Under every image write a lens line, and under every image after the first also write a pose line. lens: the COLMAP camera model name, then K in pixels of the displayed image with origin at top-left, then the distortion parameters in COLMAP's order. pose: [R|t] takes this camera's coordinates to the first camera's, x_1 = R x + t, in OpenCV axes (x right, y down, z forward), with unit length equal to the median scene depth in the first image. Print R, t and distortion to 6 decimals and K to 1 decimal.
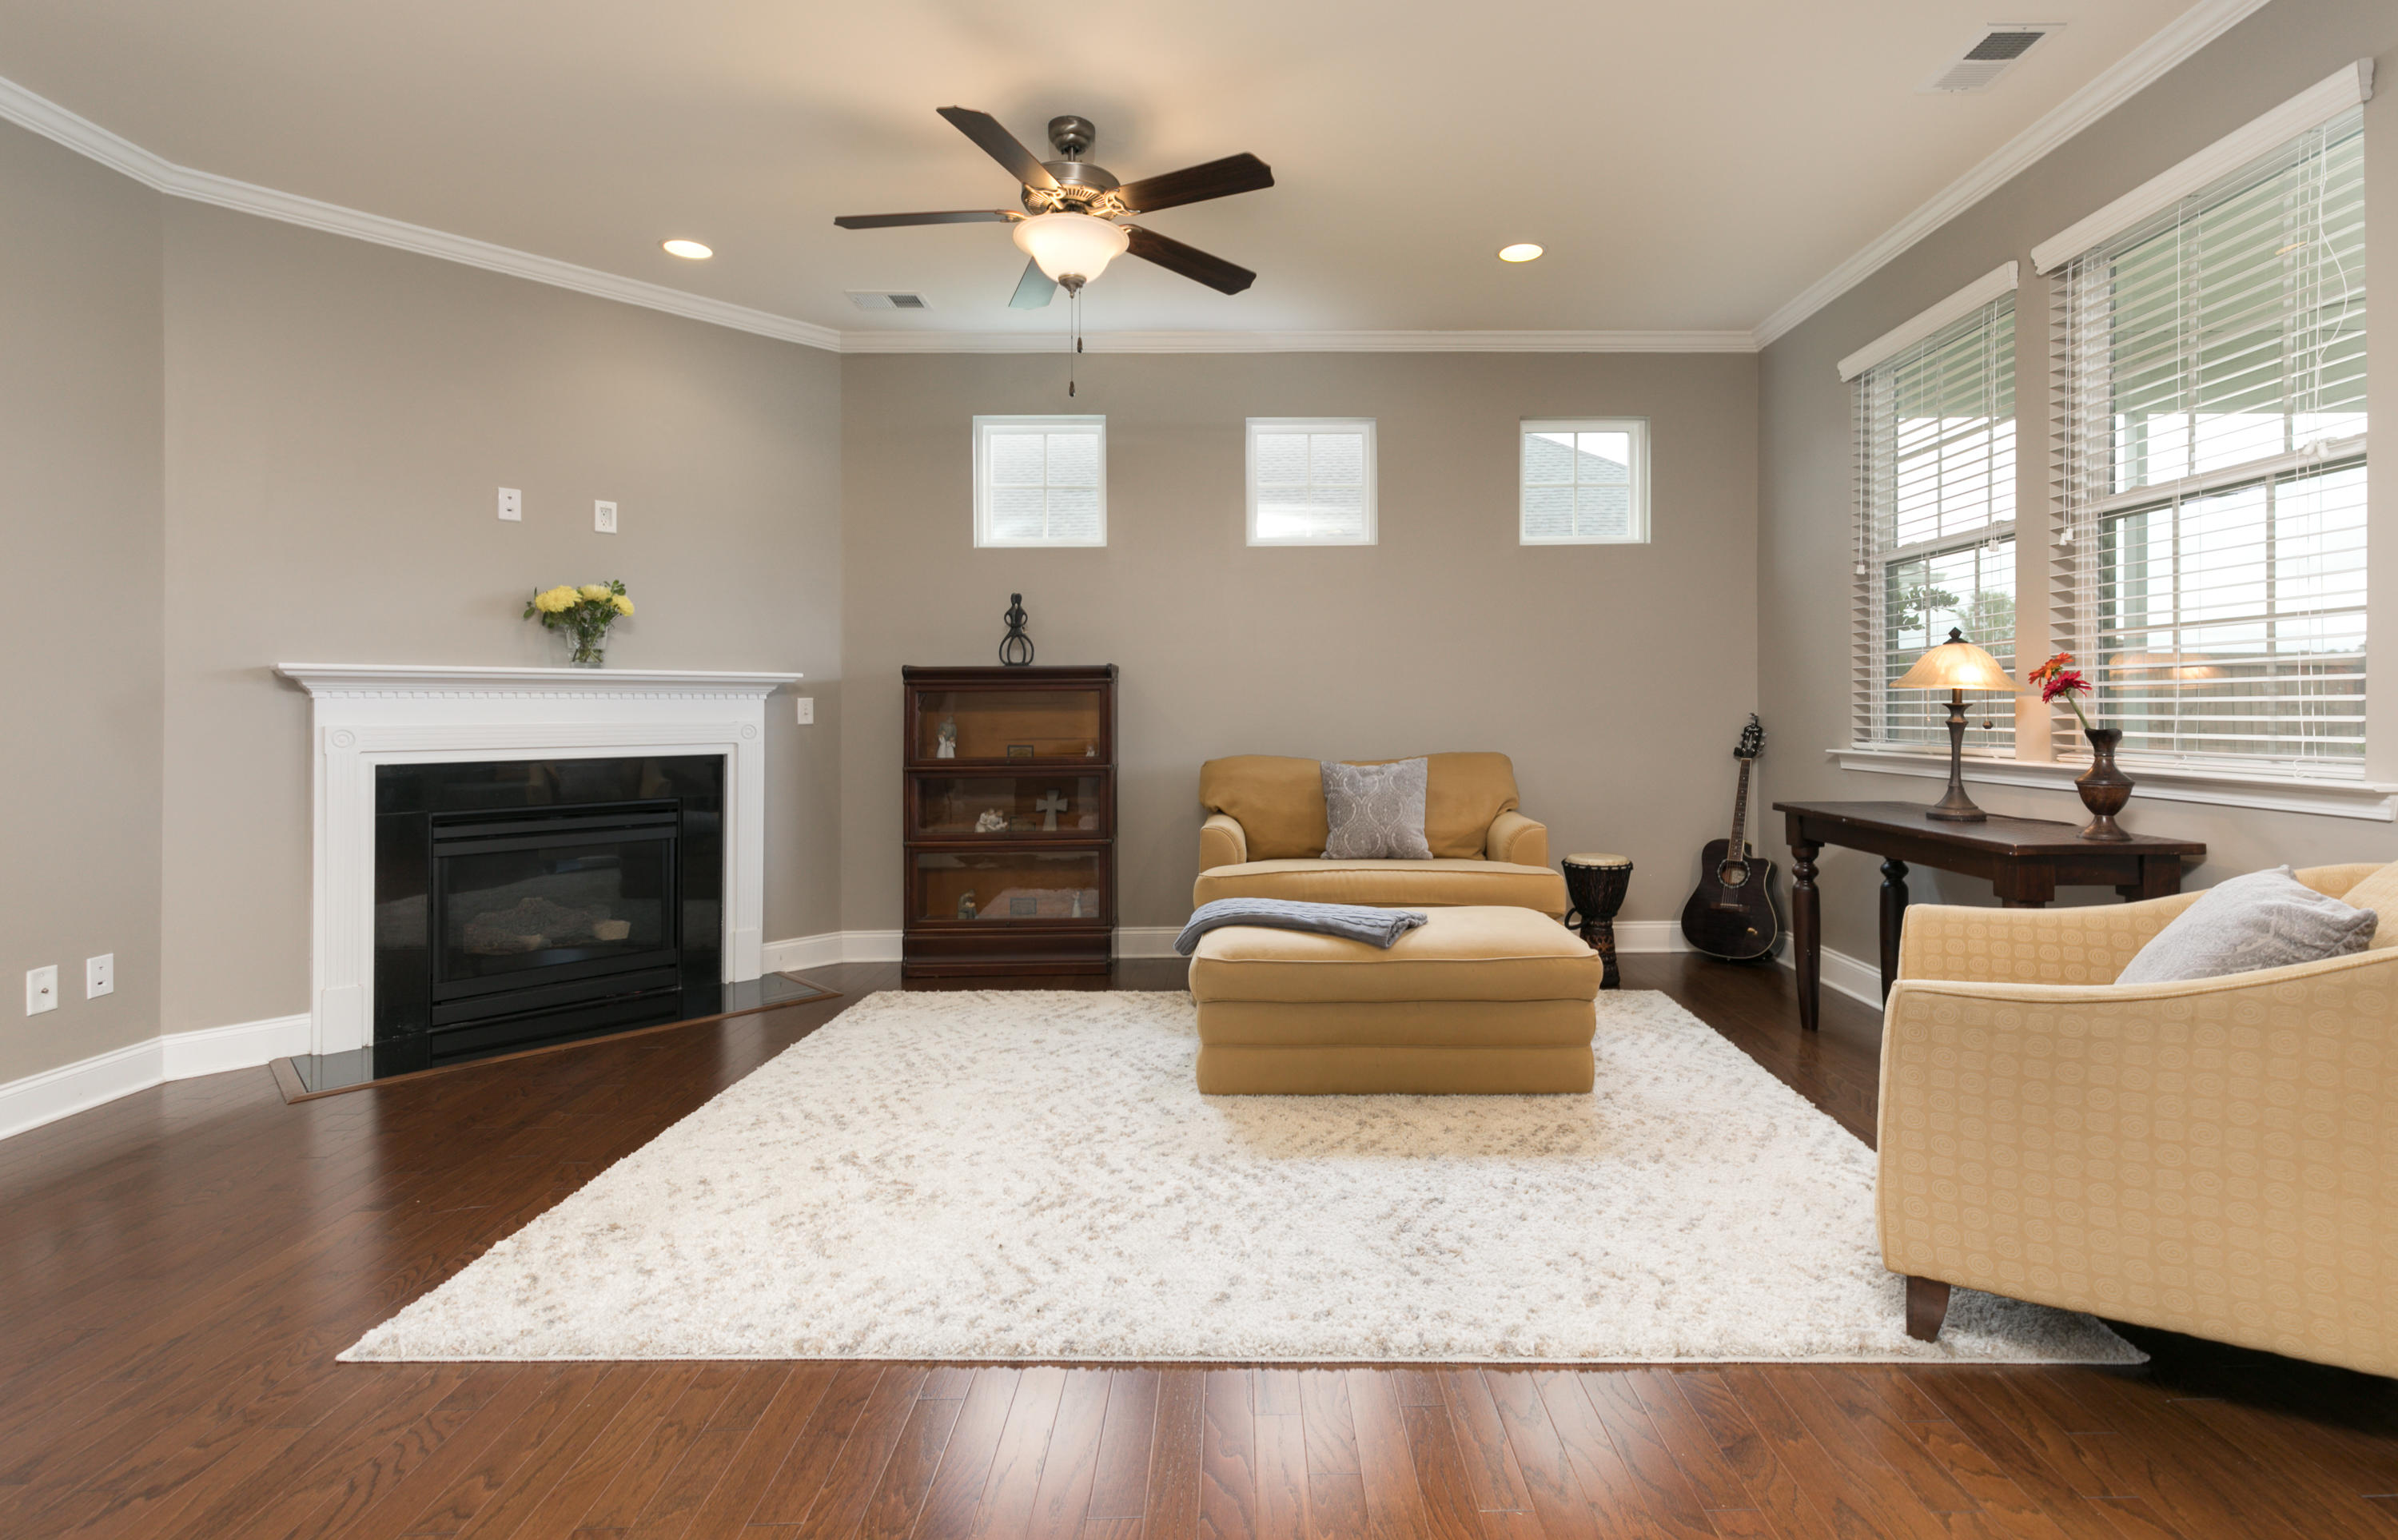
lens RADIAL K [[1131.9, 0, 1215.7], [0, 1131.9, 703.2], [0, 0, 1]] dist [0.007222, 0.000300]
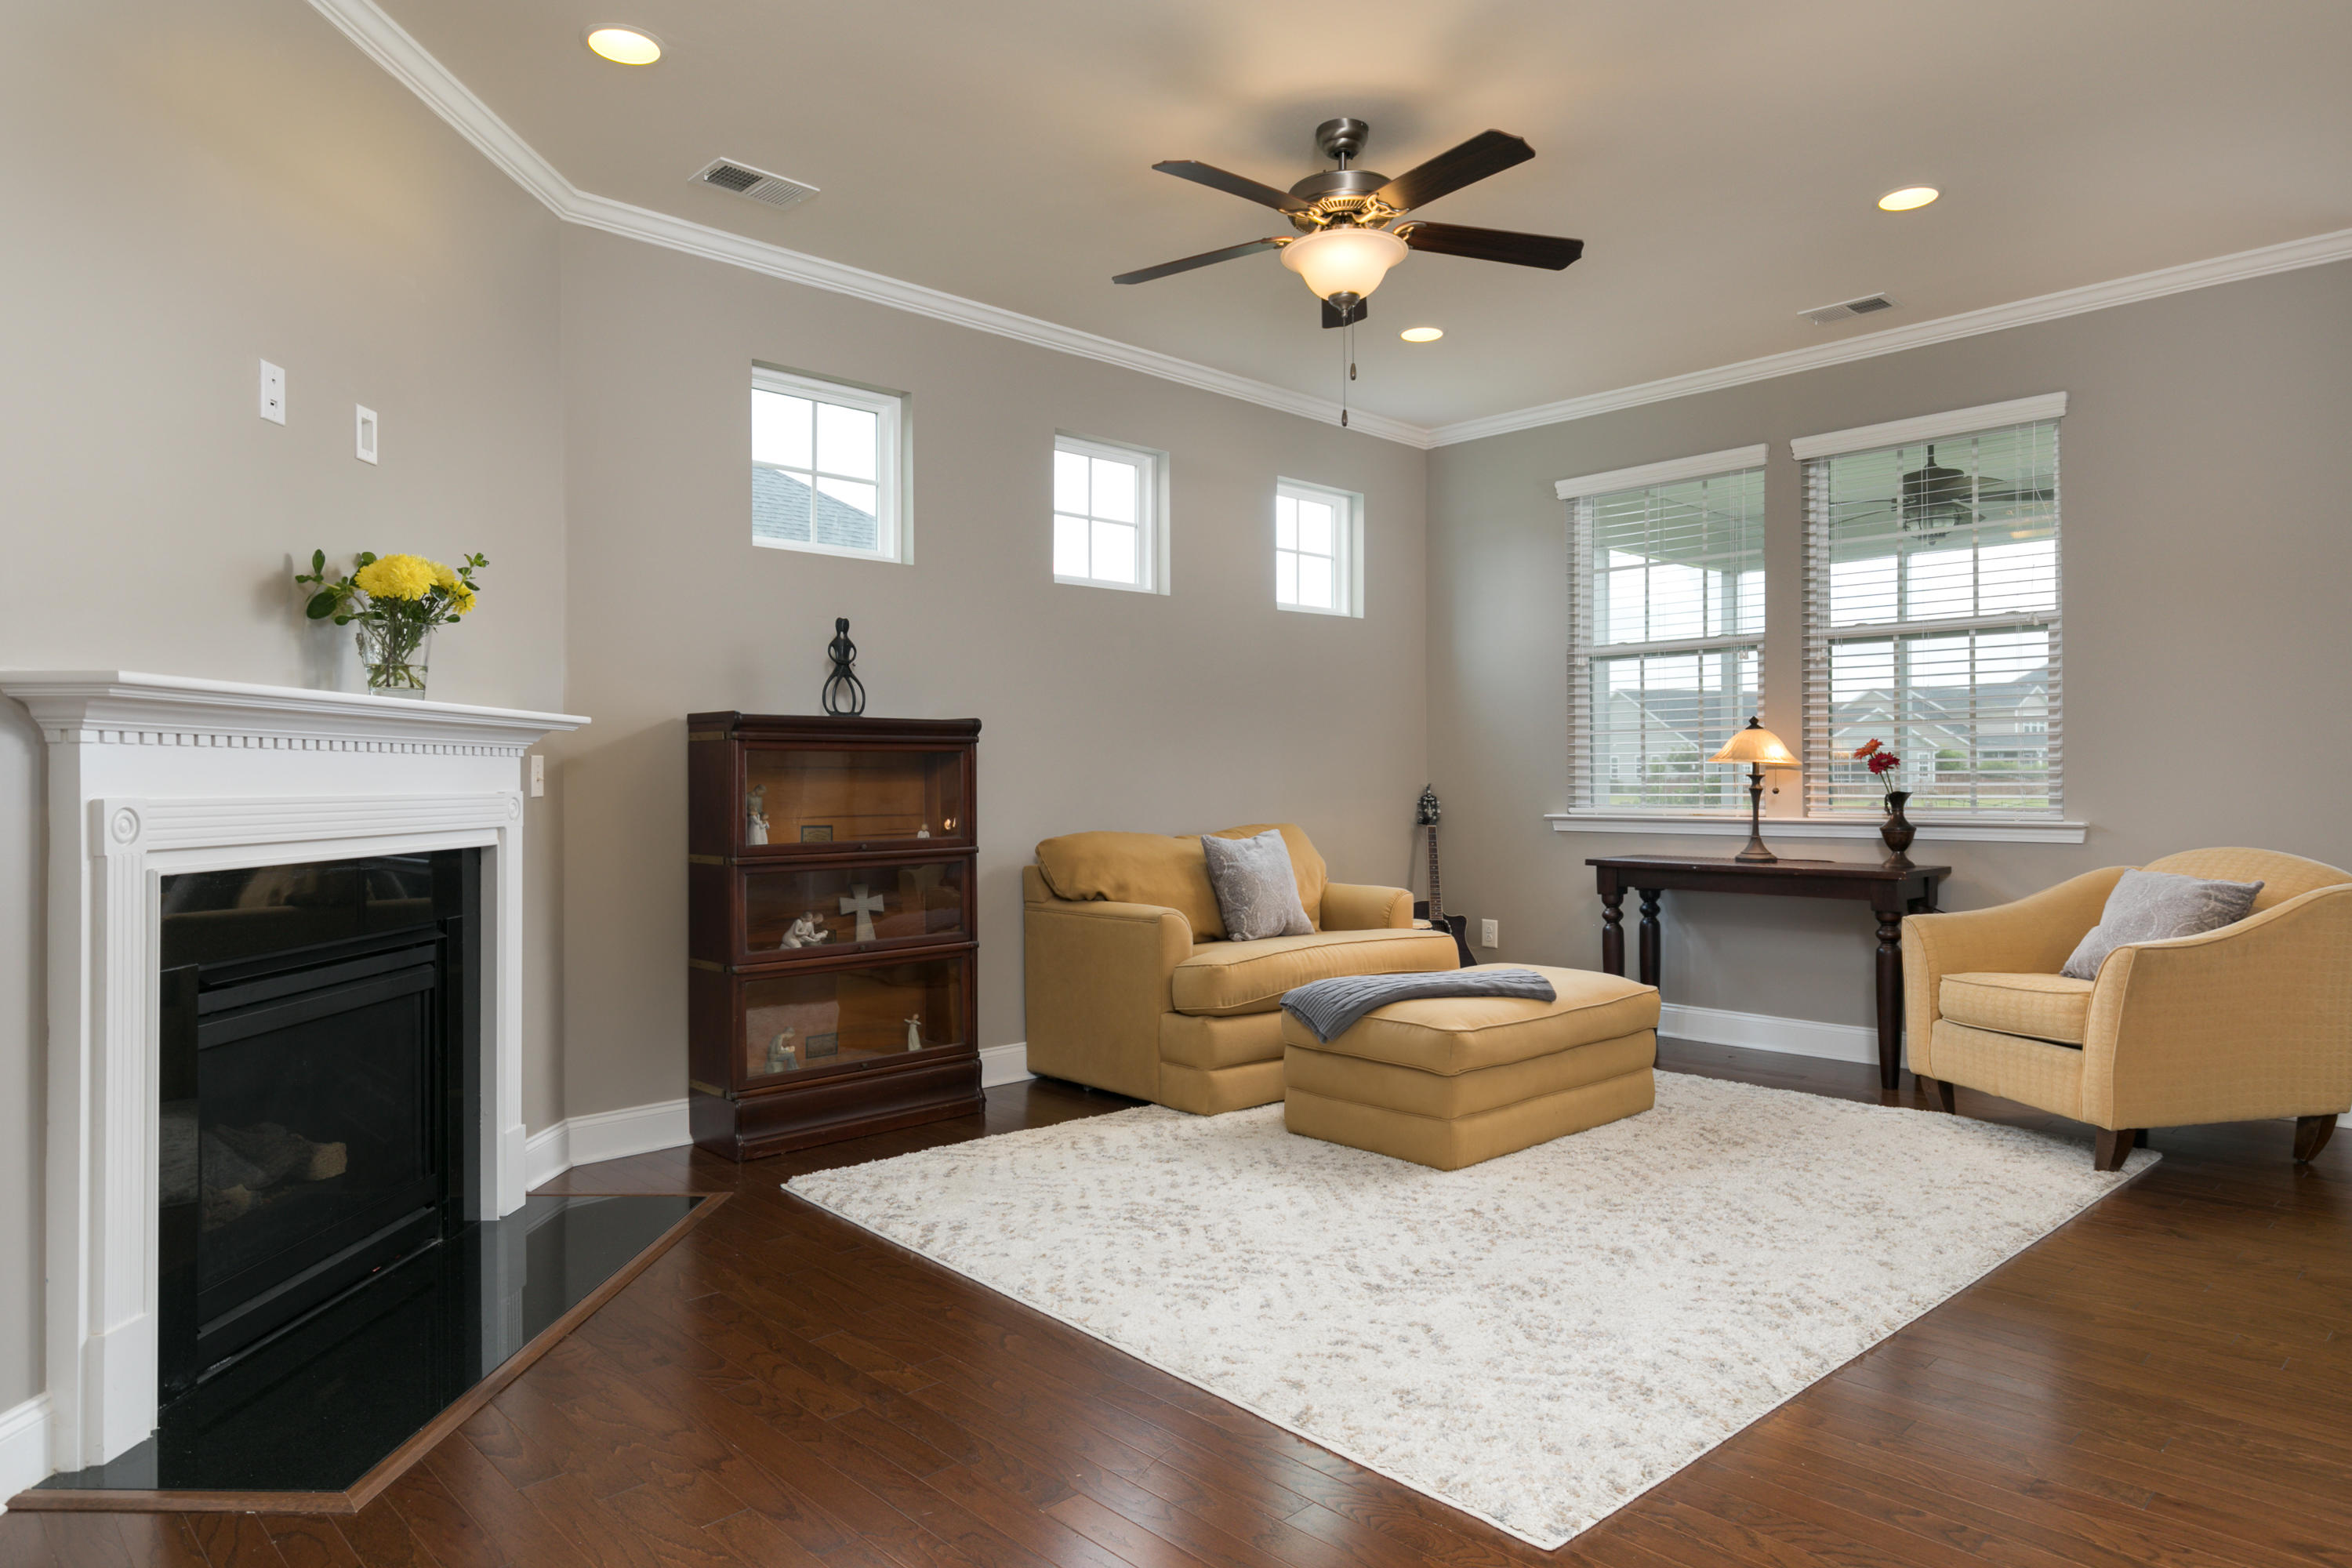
lens RADIAL K [[1446.1, 0, 1176.2], [0, 1446.1, 784.7], [0, 0, 1]] dist [-0.007975, -0.001354]
pose [[0.724049, 0.002080, 0.689745, -0.768868], [-0.006442, 0.999972, 0.003747, 0.007319], [-0.689718, -0.007156, 0.724043, 0.195731]]
